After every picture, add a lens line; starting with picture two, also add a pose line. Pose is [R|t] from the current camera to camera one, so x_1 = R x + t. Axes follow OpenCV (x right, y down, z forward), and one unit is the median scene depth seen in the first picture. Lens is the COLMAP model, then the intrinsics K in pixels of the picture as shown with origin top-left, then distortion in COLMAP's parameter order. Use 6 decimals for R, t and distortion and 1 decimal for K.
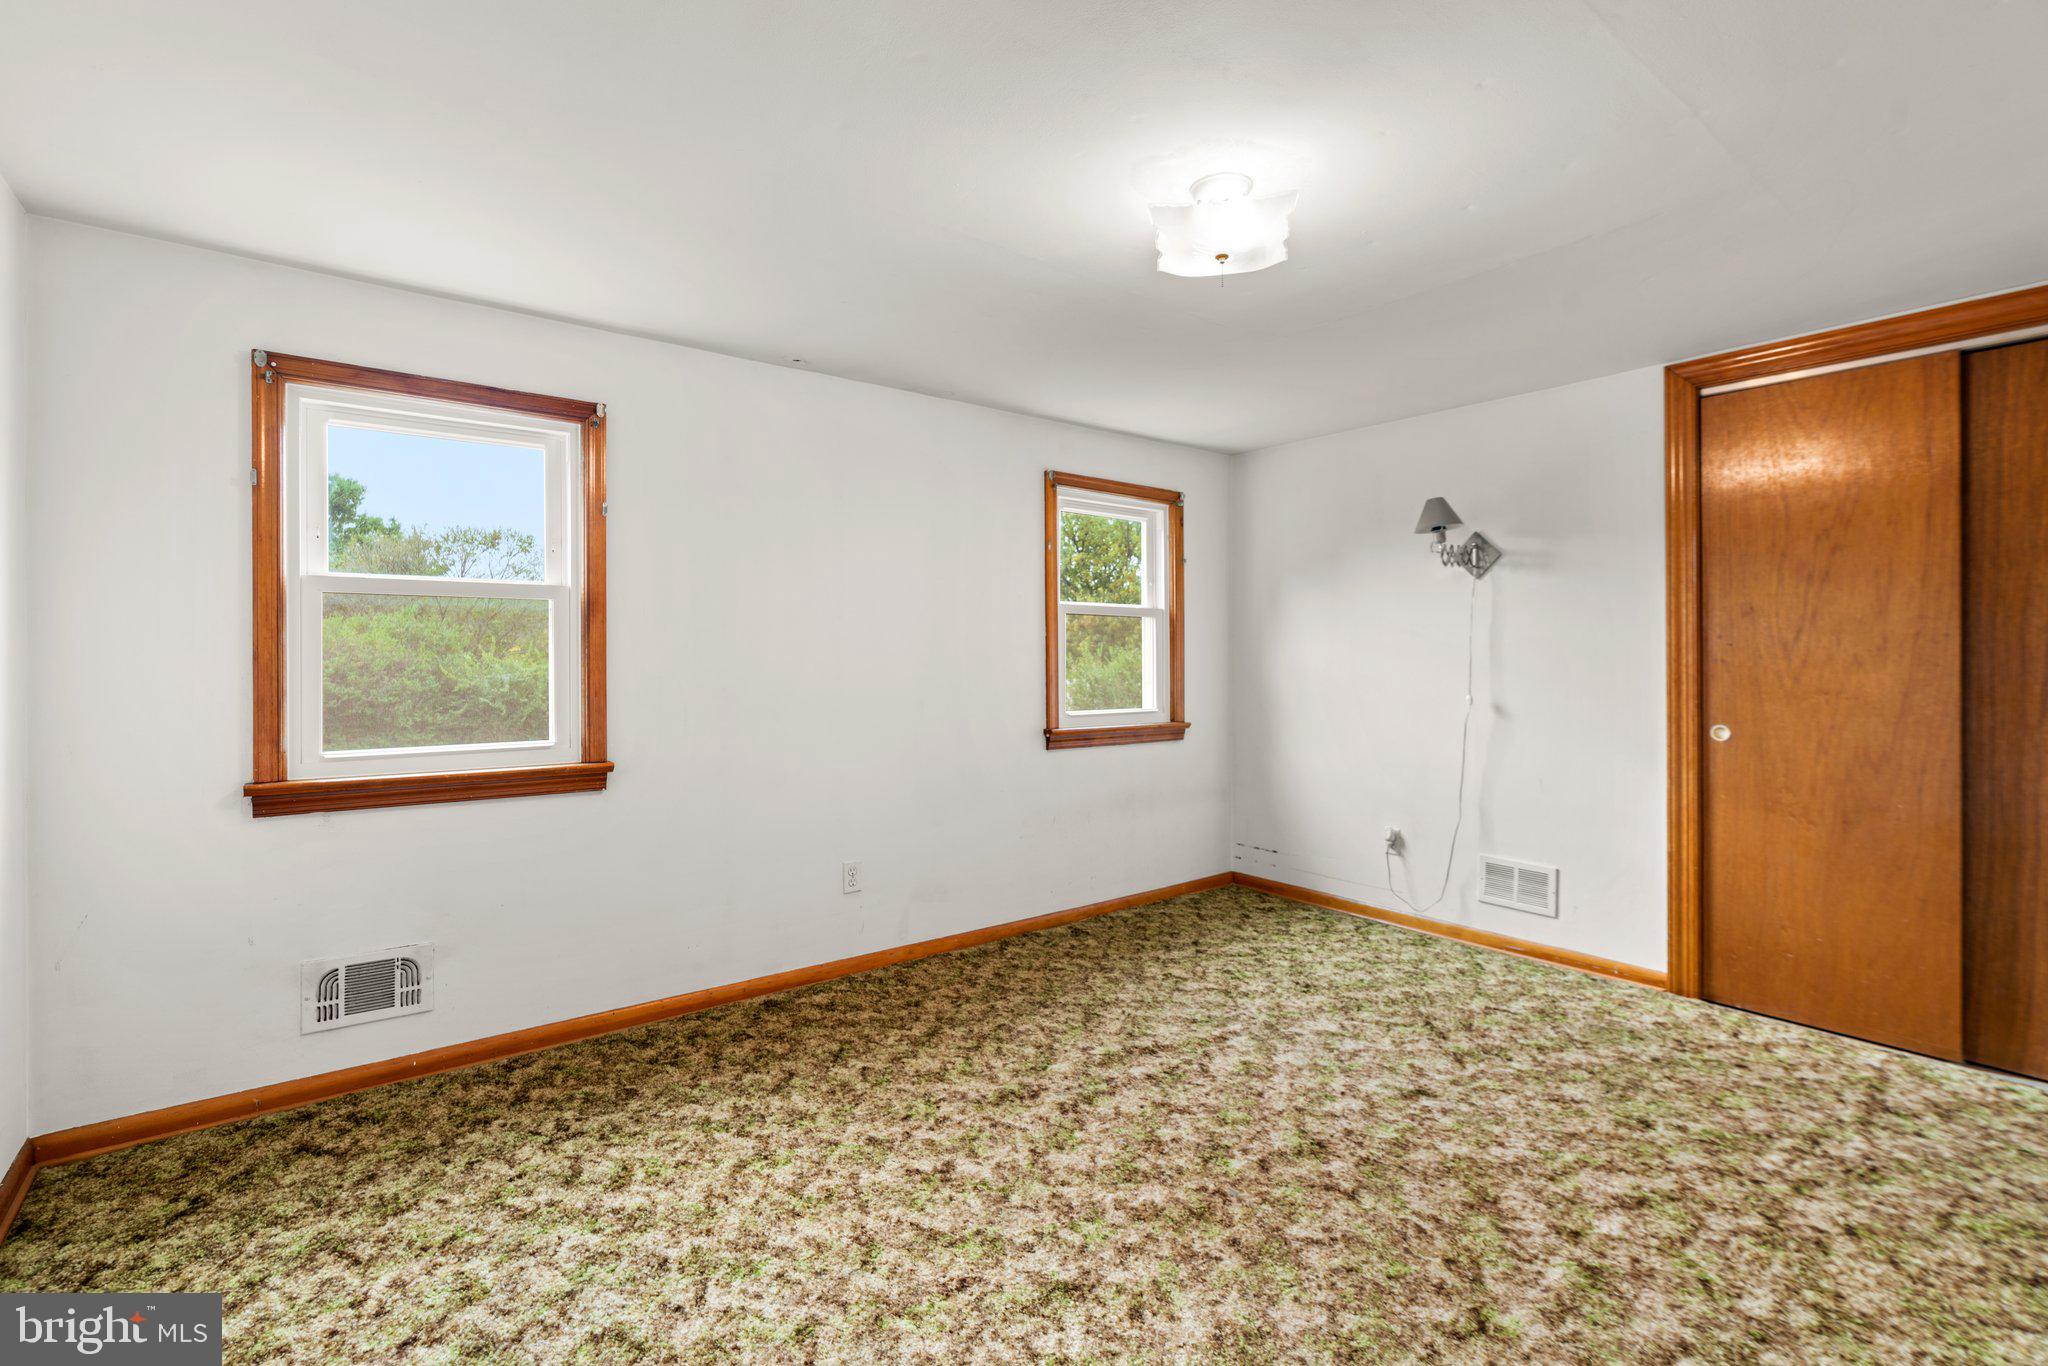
lens RADIAL K [[937.1, 0, 1022.8], [0, 937.1, 645.2], [0, 0, 1]] dist [-0.027391, 0.013612]
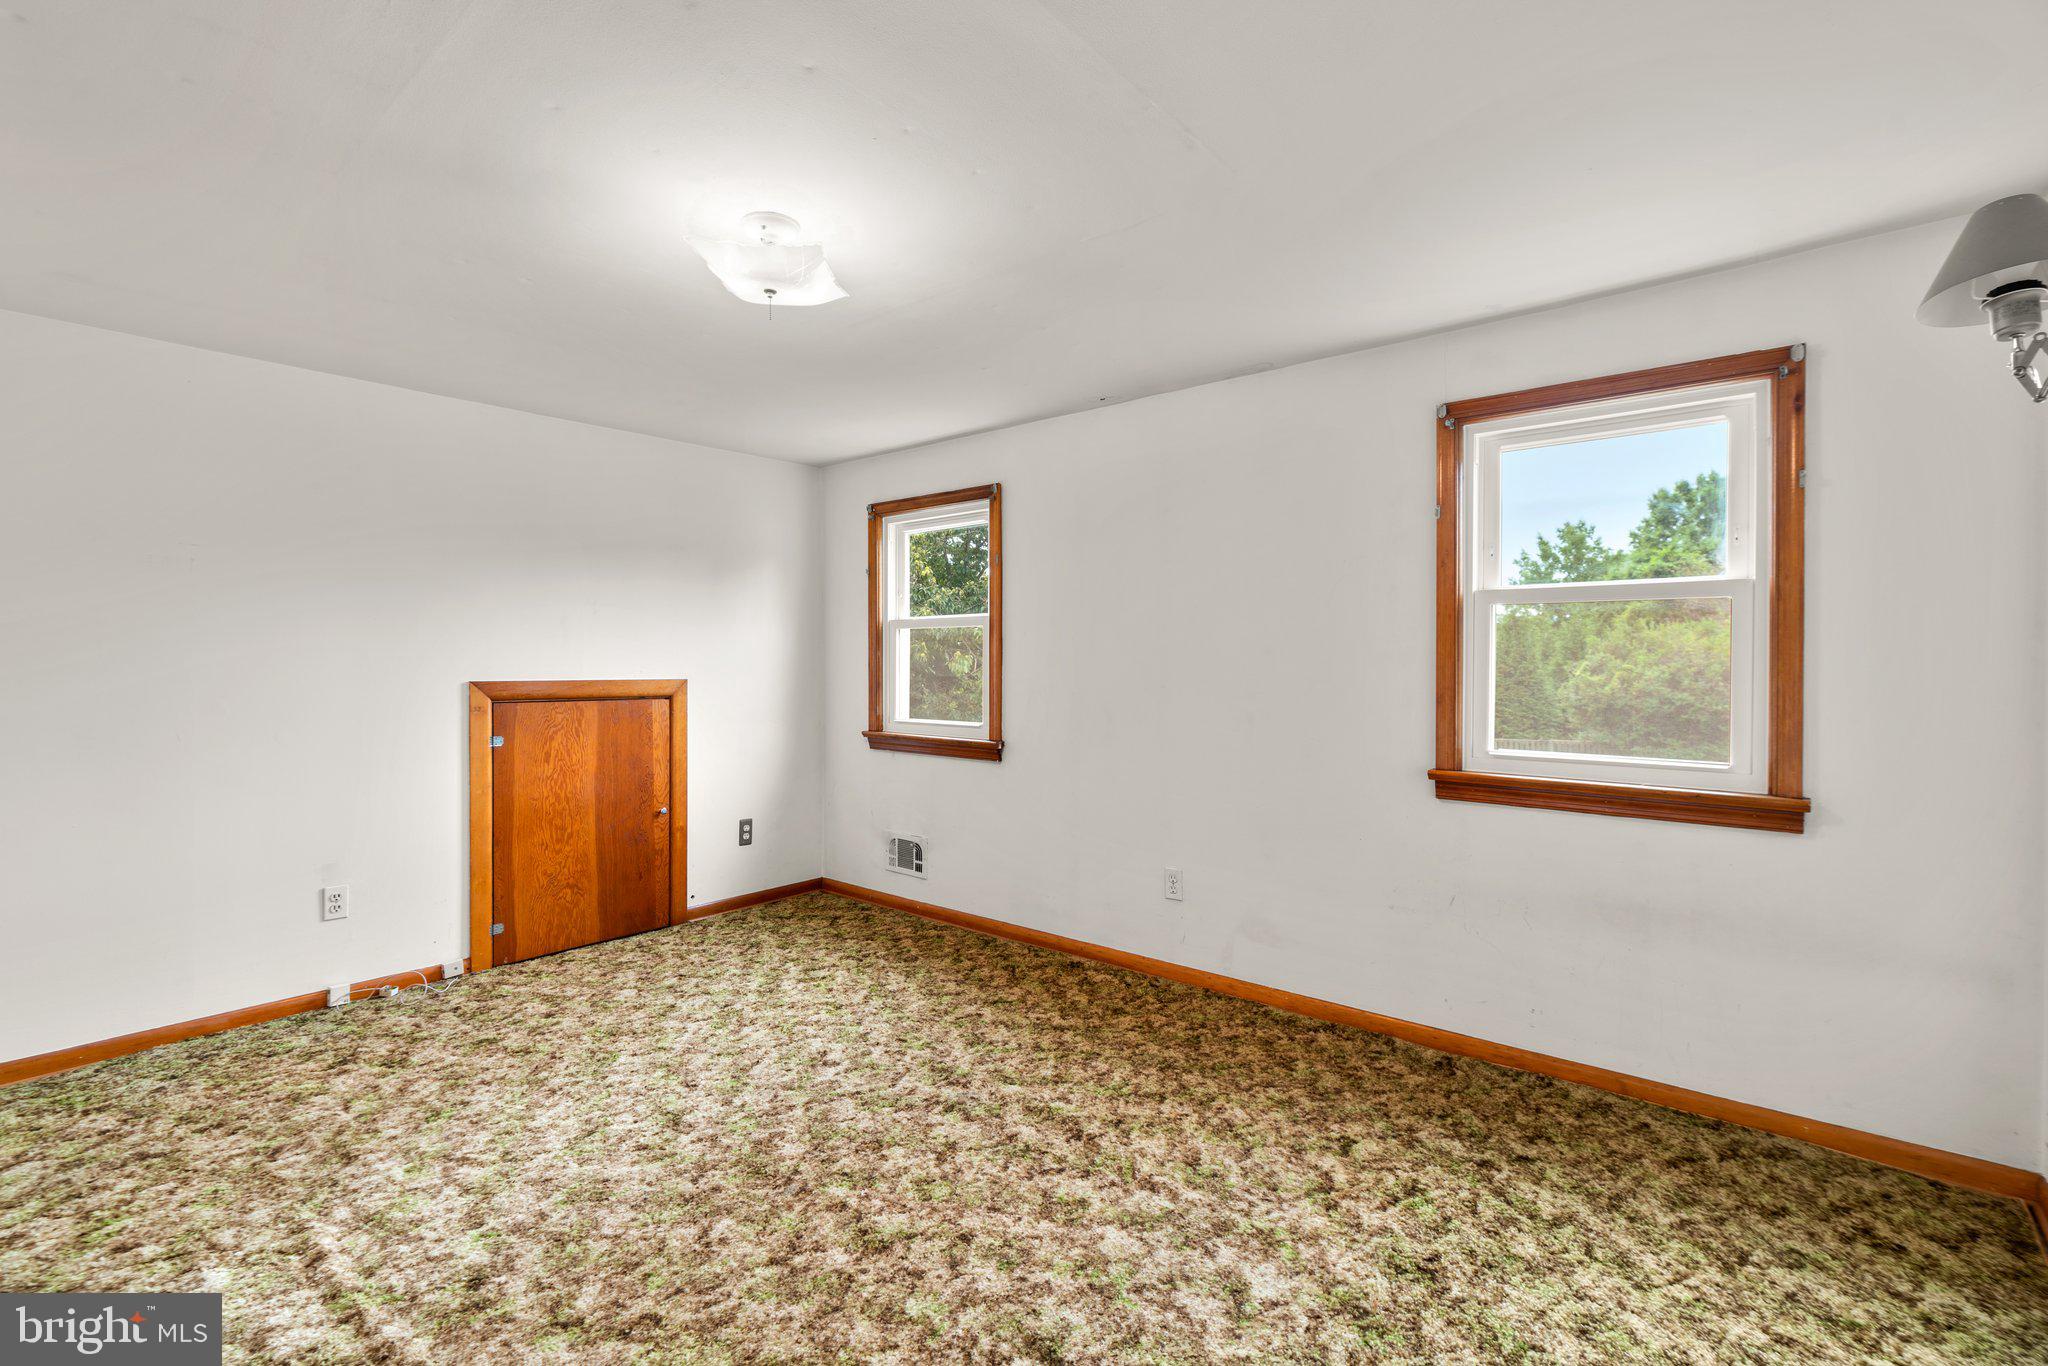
lens RADIAL K [[912.7, 0, 960.1], [0, 912.7, 692.4], [0, 0, 1]] dist [-0.006089, 0.000401]
pose [[0.166883, 0.033893, -0.985394, 0.907244], [0.009579, 0.999306, 0.035994, 0.005608], [0.985930, -0.015446, 0.166442, 0.757343]]
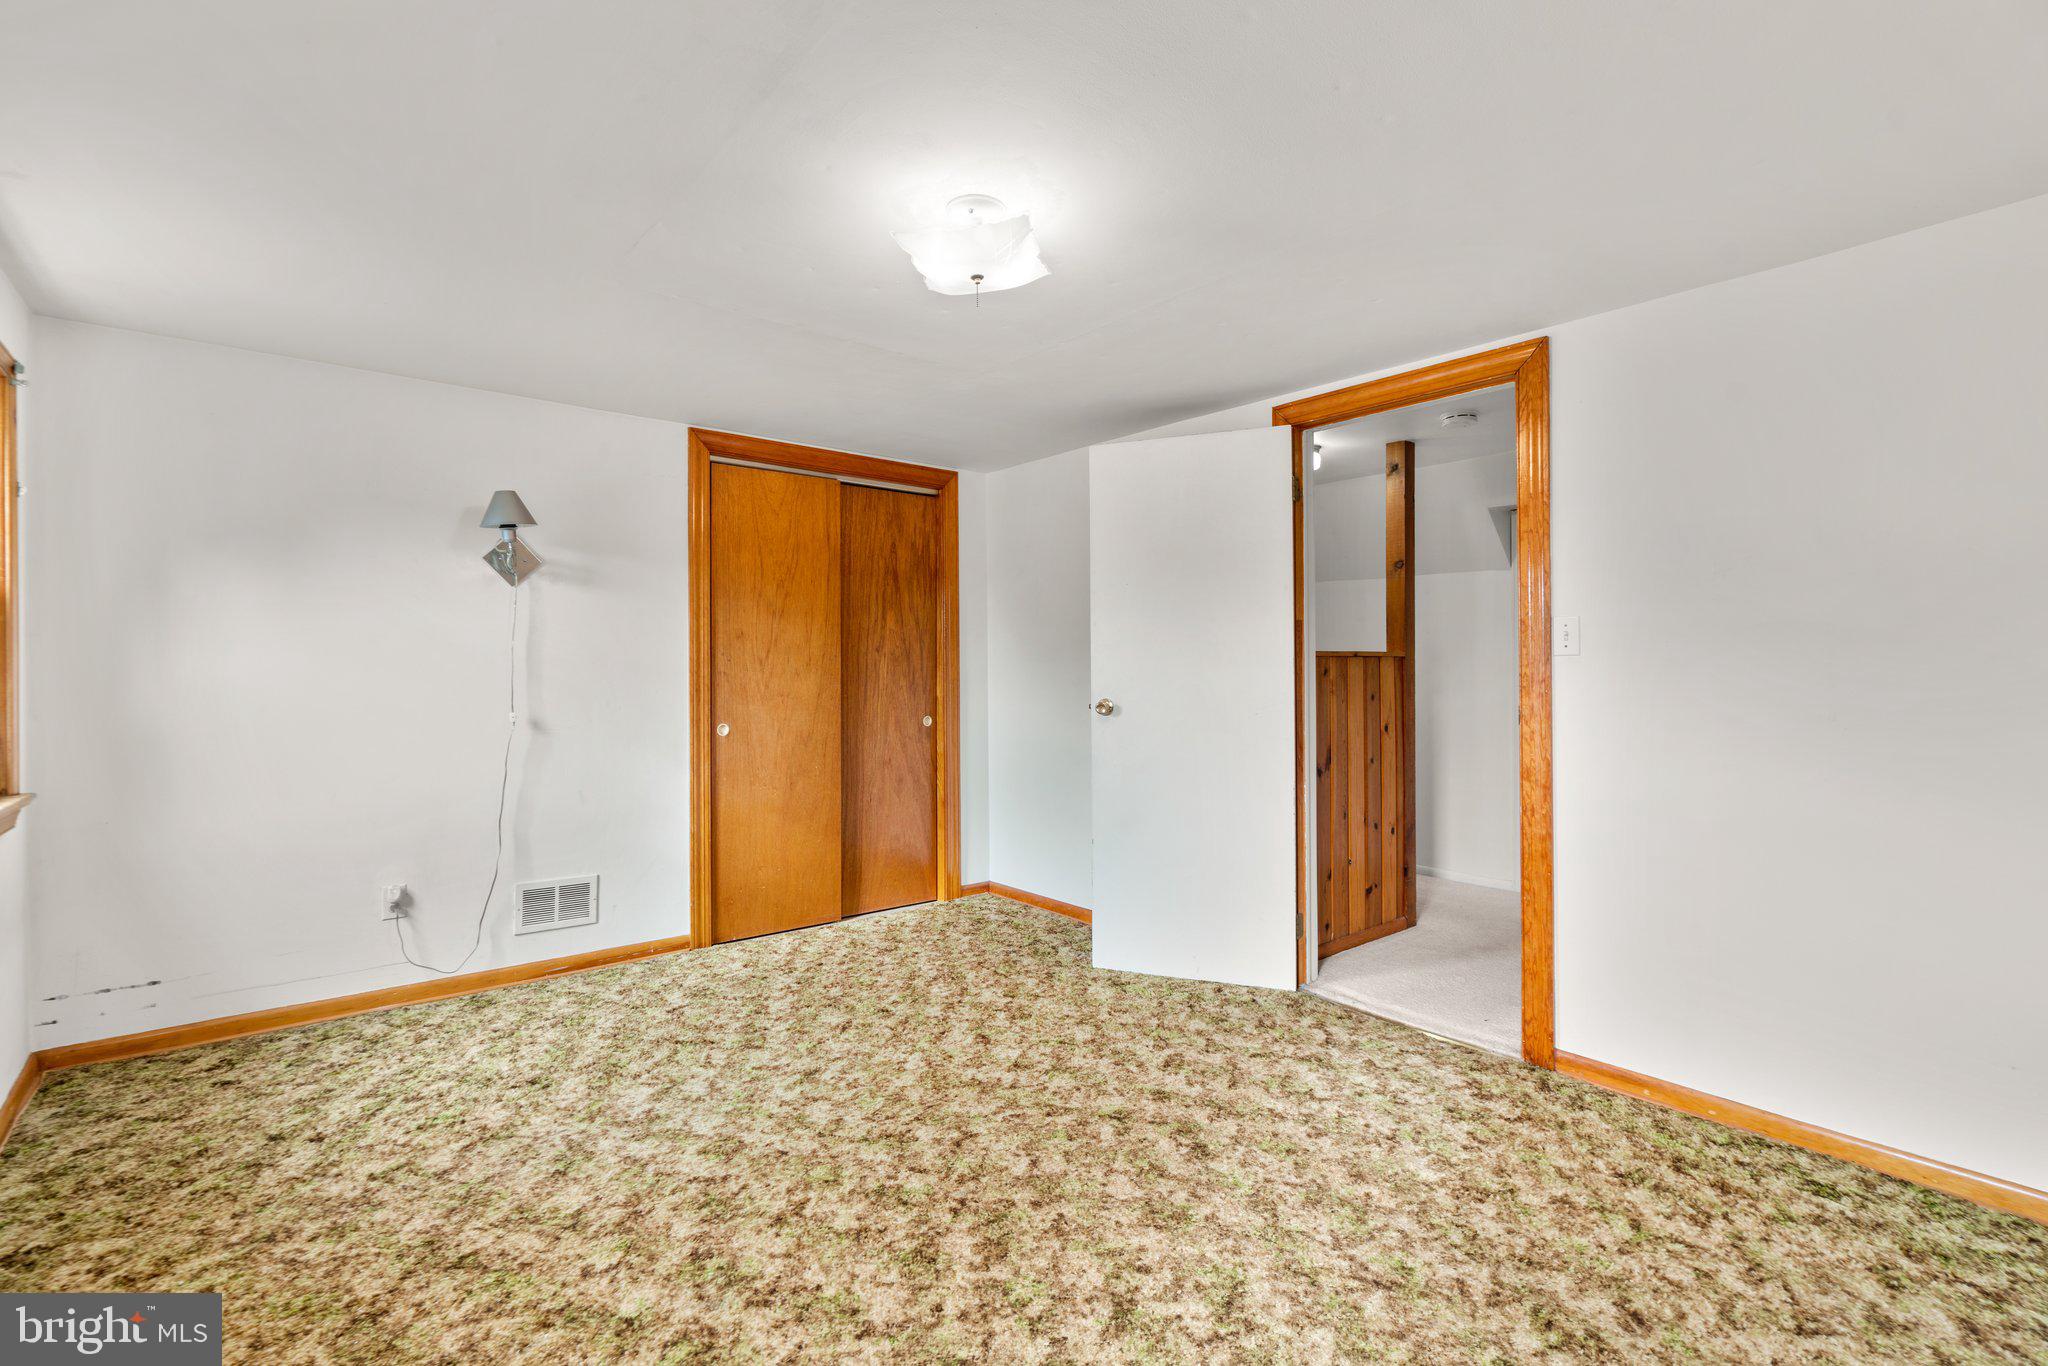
lens RADIAL K [[922.4, 0, 1002.9], [0, 922.4, 664.2], [0, 0, 1]] dist [-0.014691, 0.006378]
pose [[-0.035222, 0.004986, 0.999367, -0.582757], [-0.011117, 0.999924, -0.005381, 0.008020], [-0.999318, -0.011300, -0.035164, 0.735396]]
